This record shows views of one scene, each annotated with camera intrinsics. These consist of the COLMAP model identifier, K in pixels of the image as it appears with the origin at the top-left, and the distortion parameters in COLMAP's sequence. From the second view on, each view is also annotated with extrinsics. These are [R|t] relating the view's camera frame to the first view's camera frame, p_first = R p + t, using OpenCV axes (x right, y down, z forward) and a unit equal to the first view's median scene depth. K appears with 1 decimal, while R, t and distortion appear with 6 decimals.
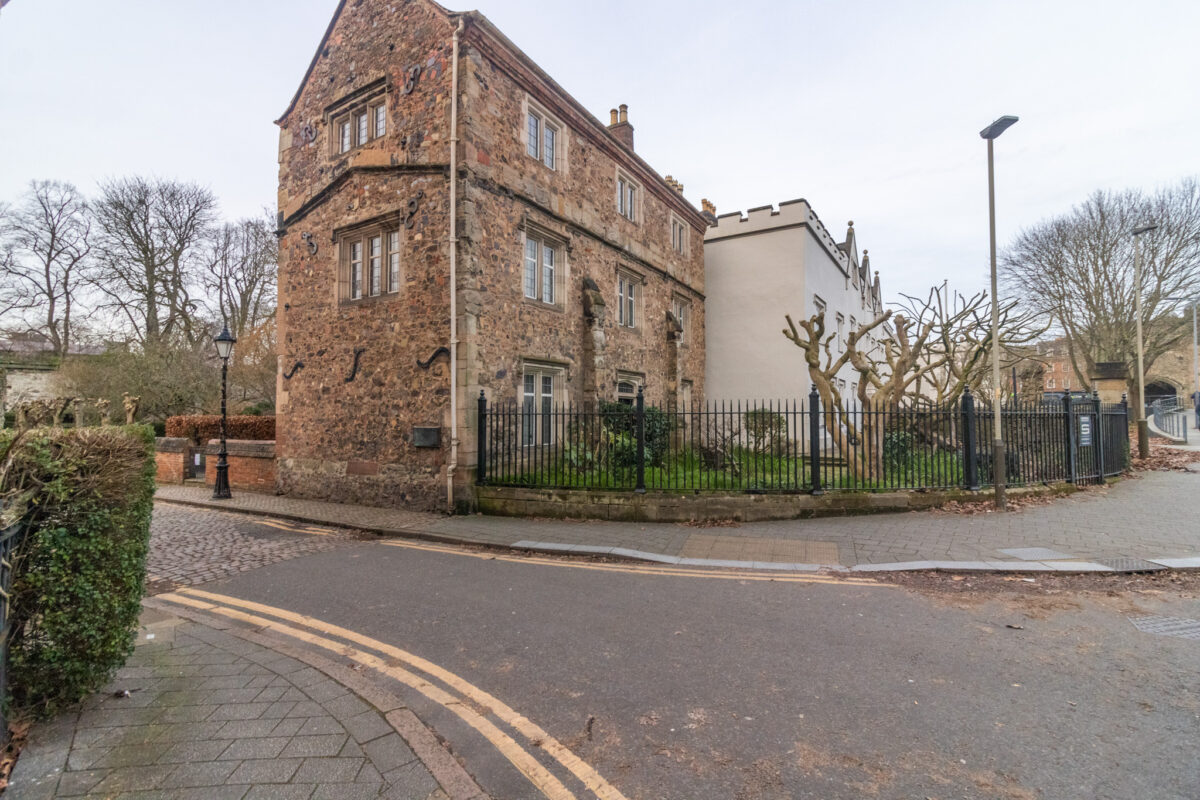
lens RADIAL K [[545.6, 0, 600.8], [0, 545.6, 395.8], [0, 0, 1]] dist [-0.000972, -0.000072]
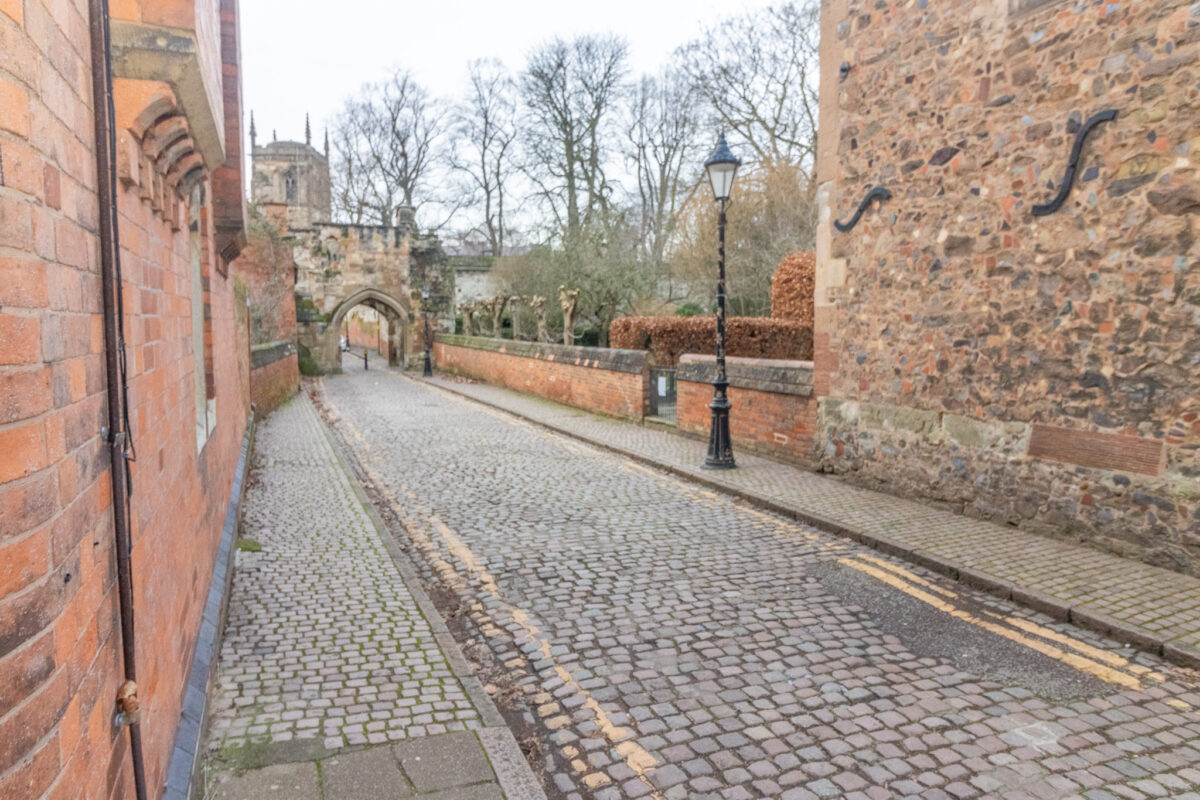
lens RADIAL K [[745.2, 0, 603.2], [0, 745.2, 403.7], [0, 0, 1]] dist [0.000037, -0.001385]
pose [[0.800132, 0.067449, -0.596019, -0.244107], [0.017837, 0.990543, 0.136041, 0.017426], [0.599558, -0.119482, 0.791362, 0.247014]]
